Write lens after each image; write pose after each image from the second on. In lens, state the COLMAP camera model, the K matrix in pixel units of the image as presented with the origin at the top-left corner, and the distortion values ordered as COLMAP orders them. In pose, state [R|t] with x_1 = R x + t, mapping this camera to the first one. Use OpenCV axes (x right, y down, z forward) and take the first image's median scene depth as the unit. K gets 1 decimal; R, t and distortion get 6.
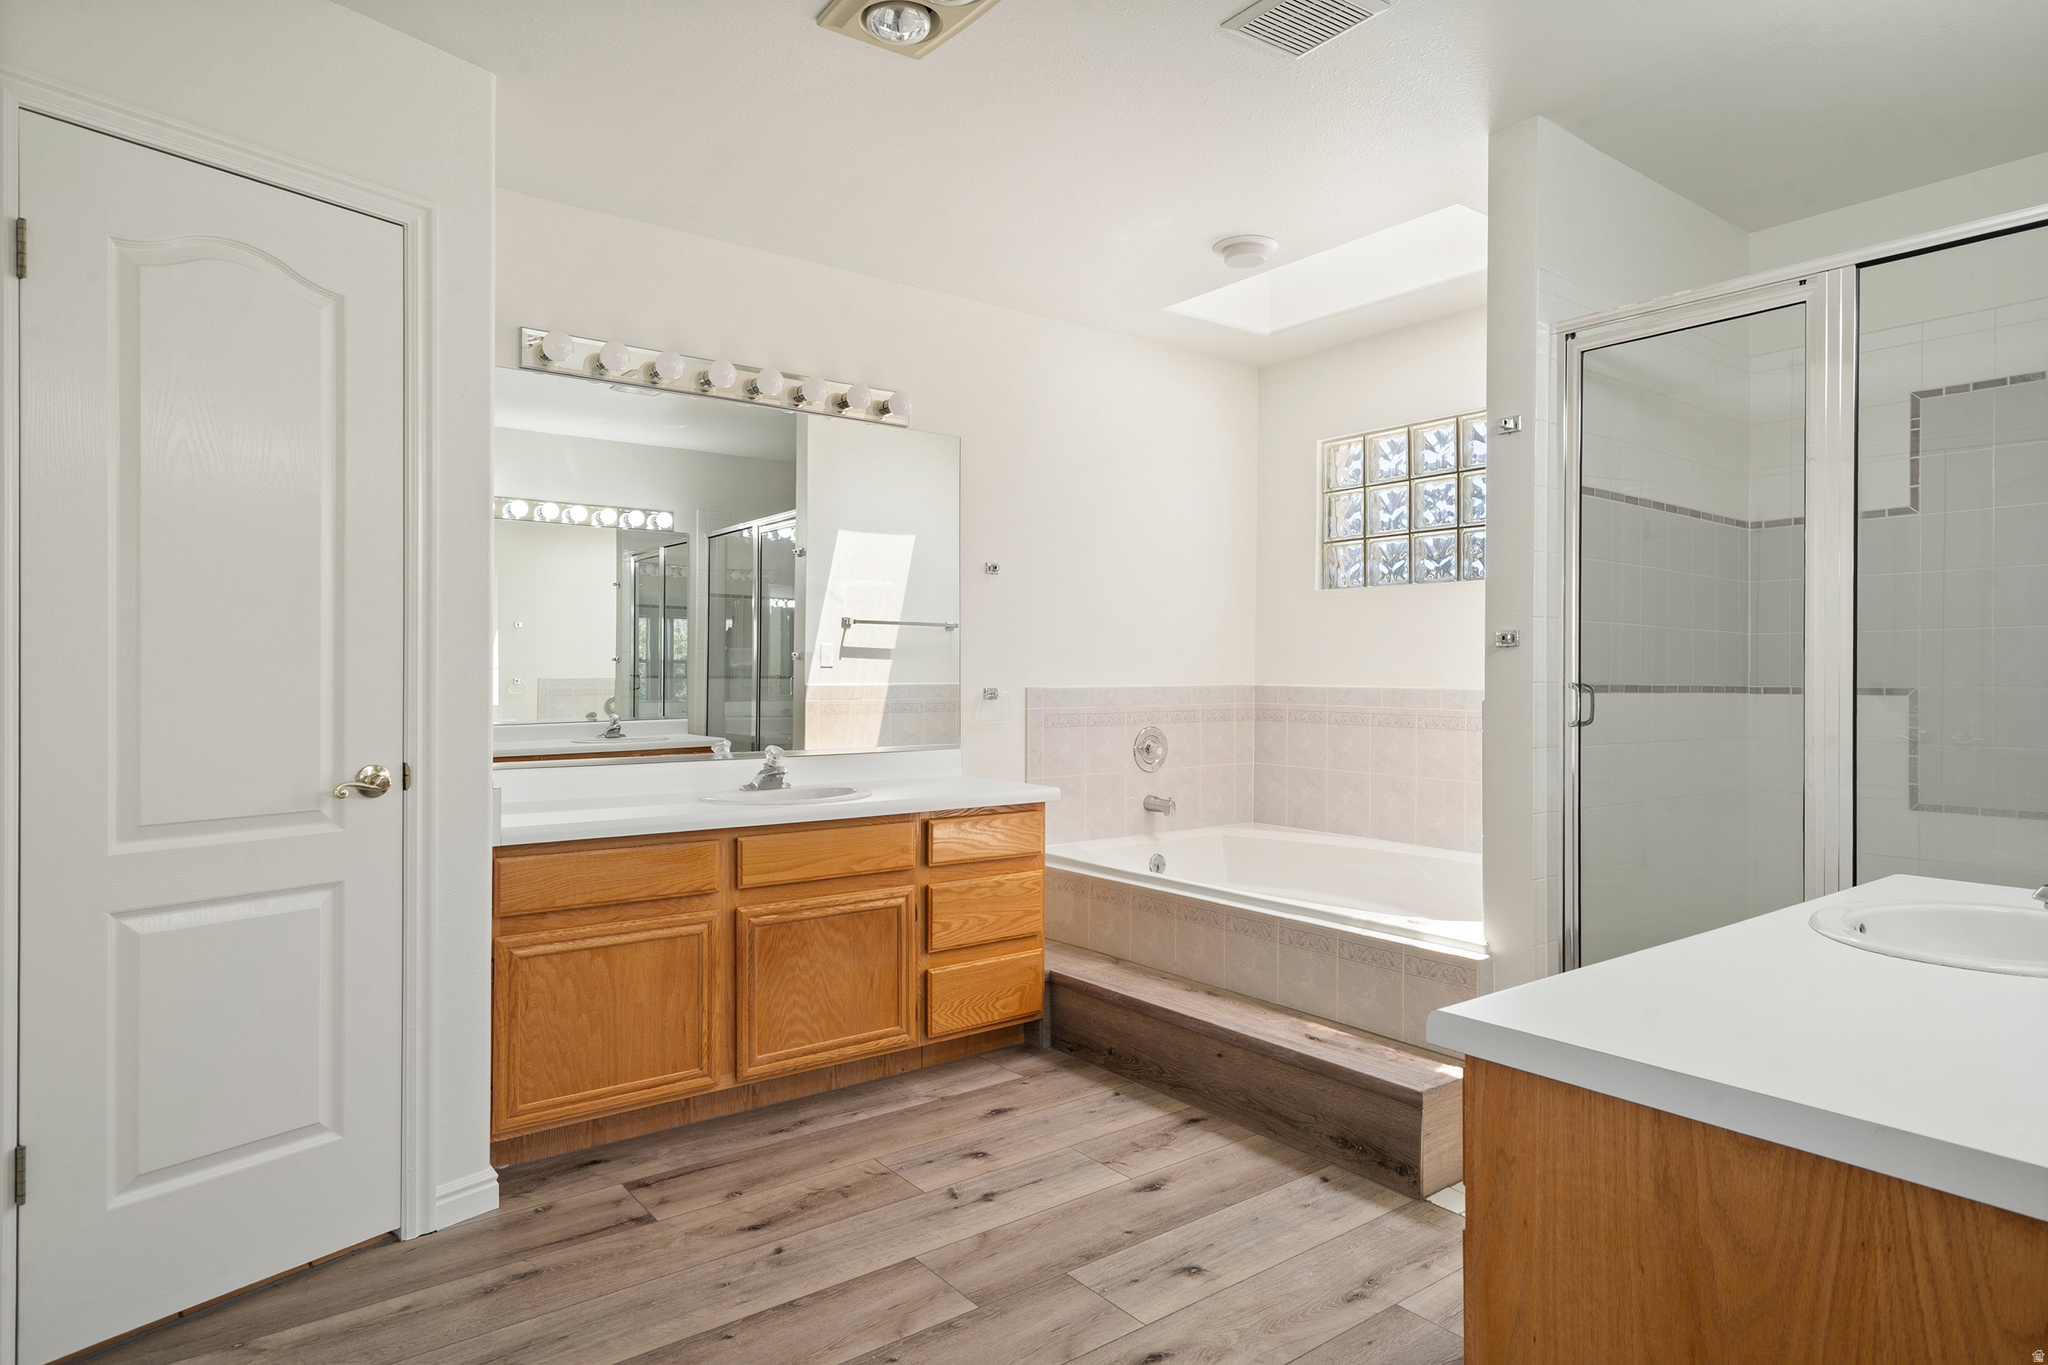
lens RADIAL K [[1169.1, 0, 1019.4], [0, 1169.1, 674.4], [0, 0, 1]] dist [0.006560, 0.001892]
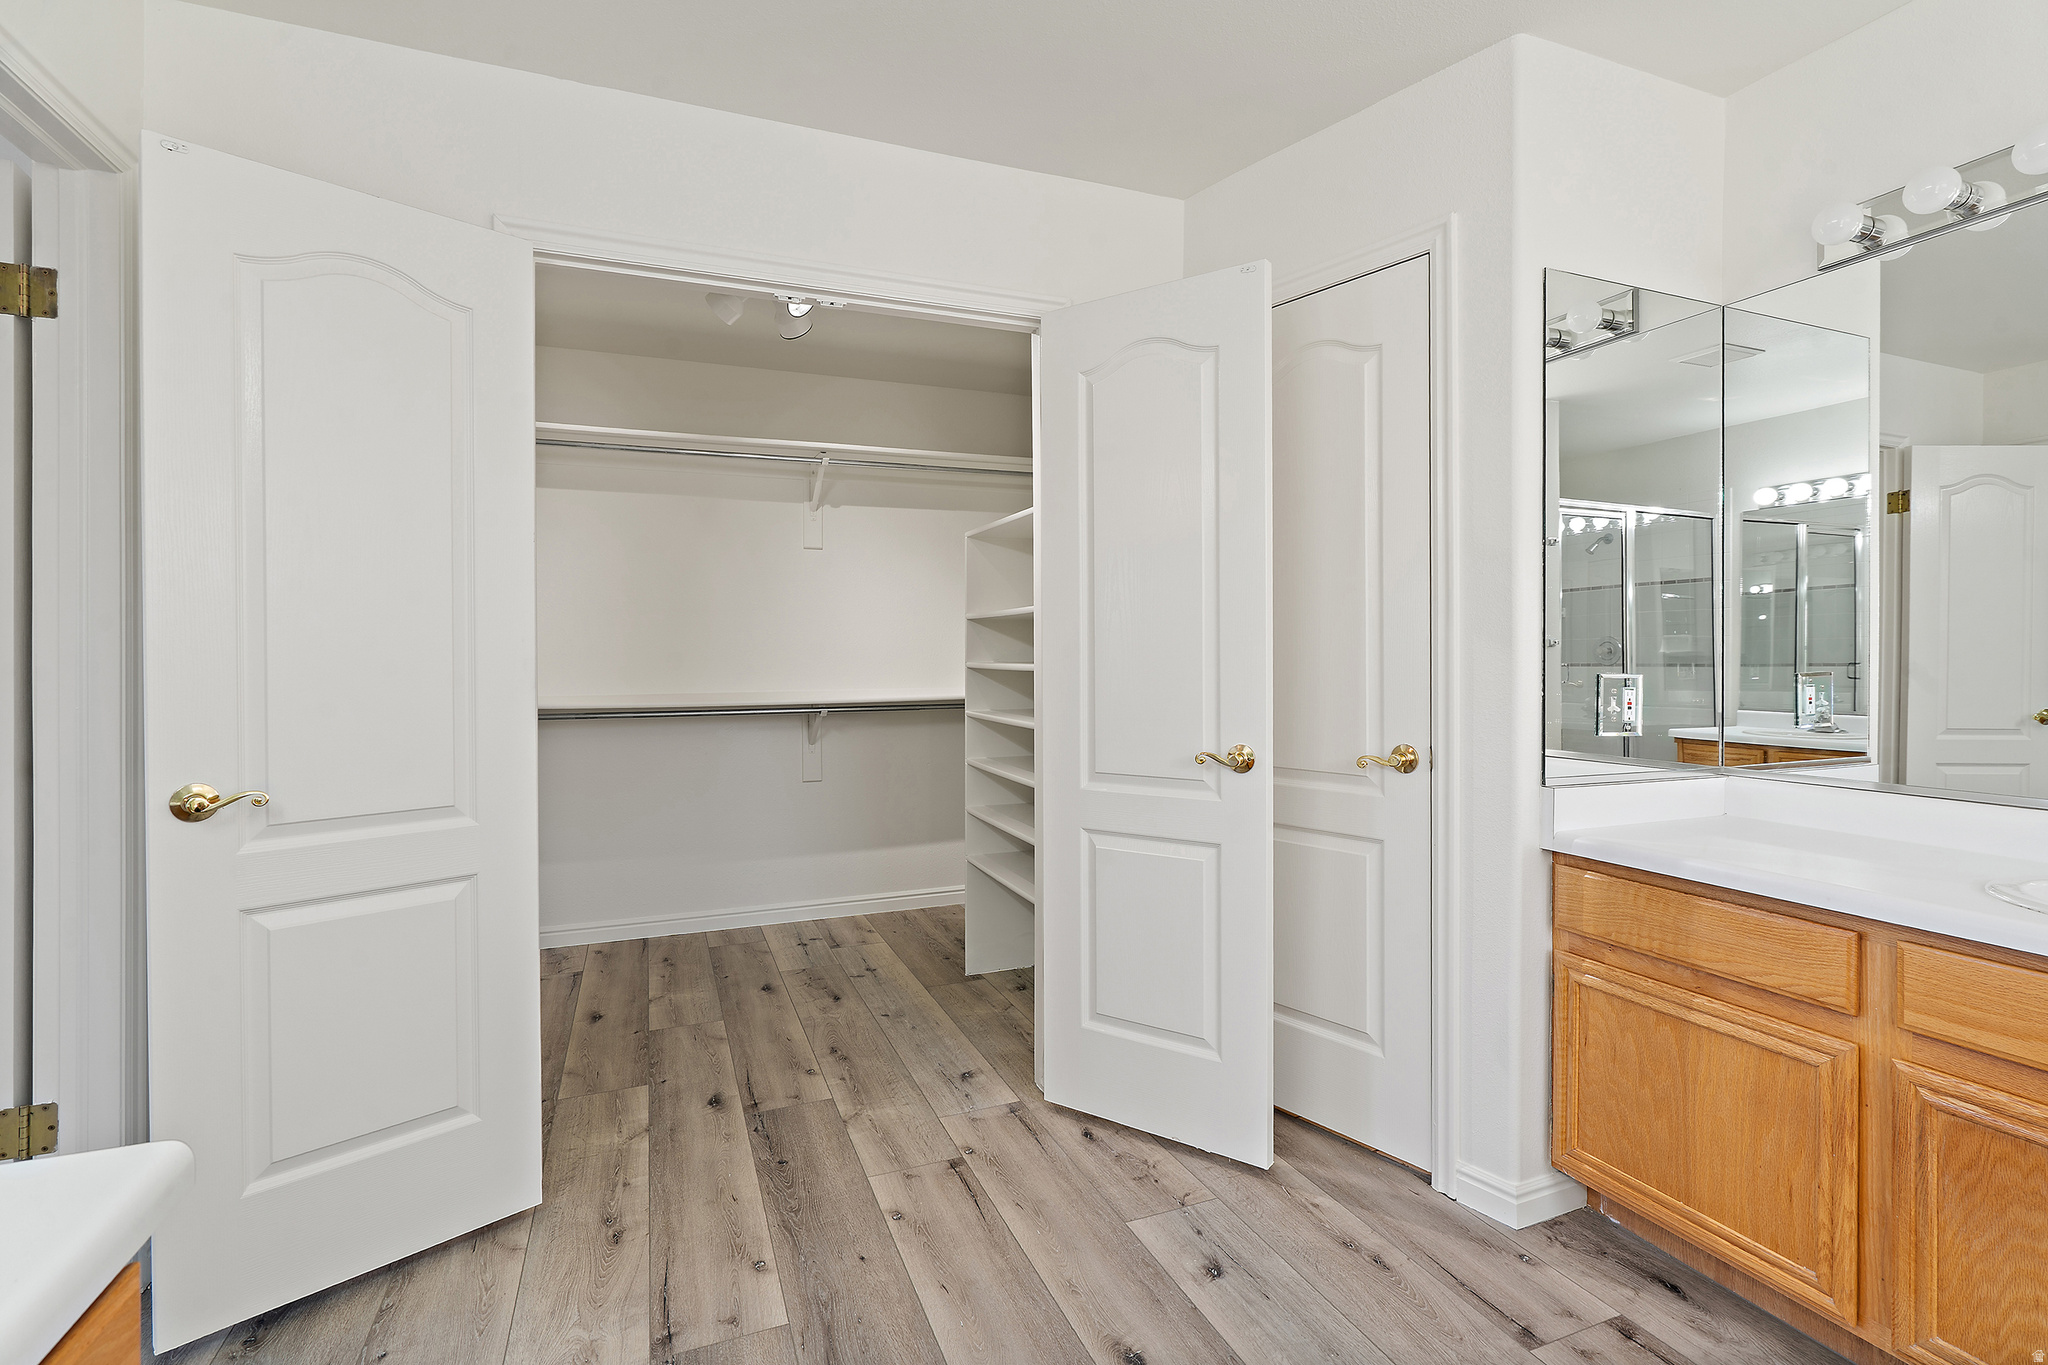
lens RADIAL K [[944.8, 0, 1027.2], [0, 944.8, 654.8], [0, 0, 1]] dist [-0.002068, -0.000437]
pose [[-0.261302, -0.008161, -0.965223, 0.470504], [-0.006567, 0.999956, -0.006676, 0.001231], [0.965235, 0.004594, -0.261344, 0.976098]]
